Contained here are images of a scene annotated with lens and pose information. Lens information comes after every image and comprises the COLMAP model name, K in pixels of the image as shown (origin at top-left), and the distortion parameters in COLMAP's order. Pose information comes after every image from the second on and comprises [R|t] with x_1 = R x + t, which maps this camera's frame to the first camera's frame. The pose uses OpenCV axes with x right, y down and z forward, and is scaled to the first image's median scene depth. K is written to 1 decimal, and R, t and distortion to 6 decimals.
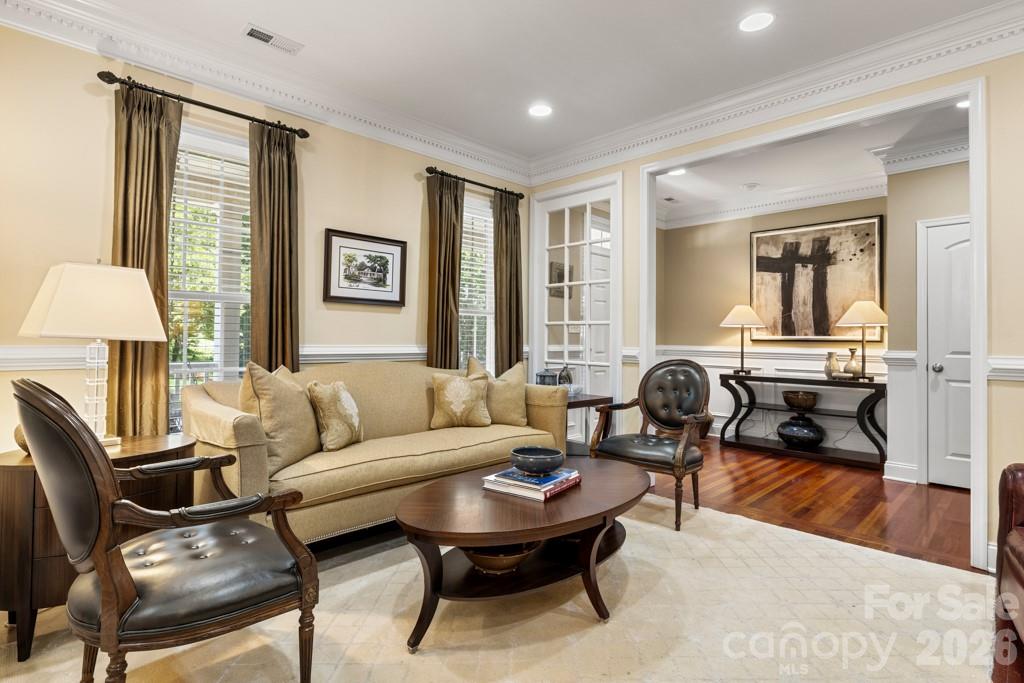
lens RADIAL K [[502.2, 0, 508.8], [0, 502.2, 333.2], [0, 0, 1]] dist [-0.008563, 0.001565]
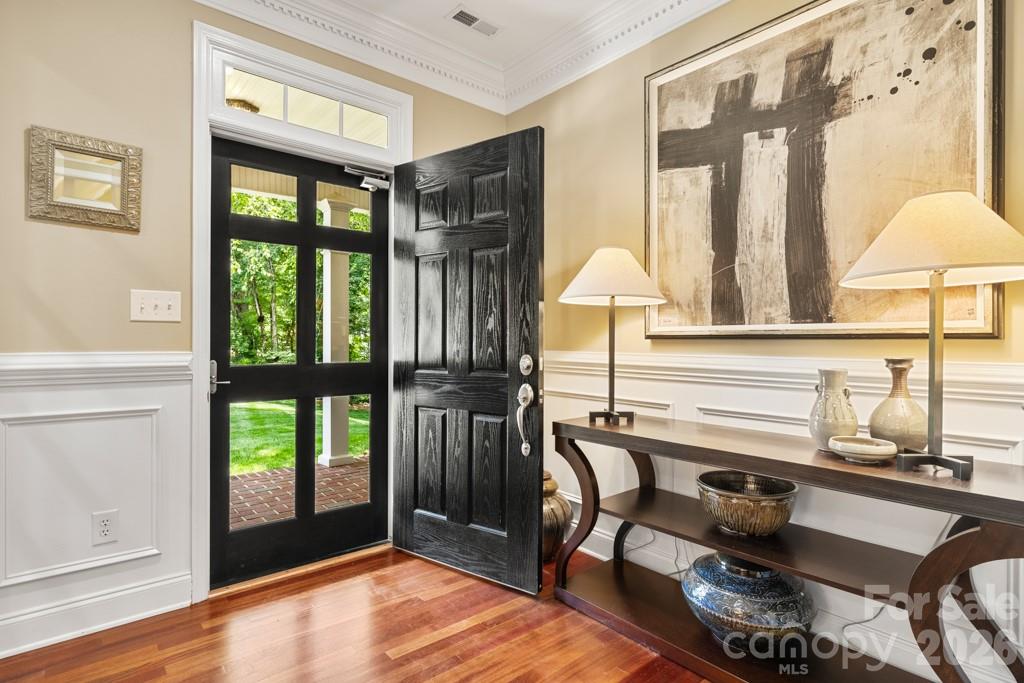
lens RADIAL K [[502.2, 0, 516.4], [0, 502.2, 342.8], [0, 0, 1]] dist [-0.008563, 0.001565]
pose [[0.998151, -0.001358, -0.060766, 0.432705], [0.001988, 0.999945, 0.010314, 0.015707], [0.060749, -0.010416, 0.998099, 0.622818]]
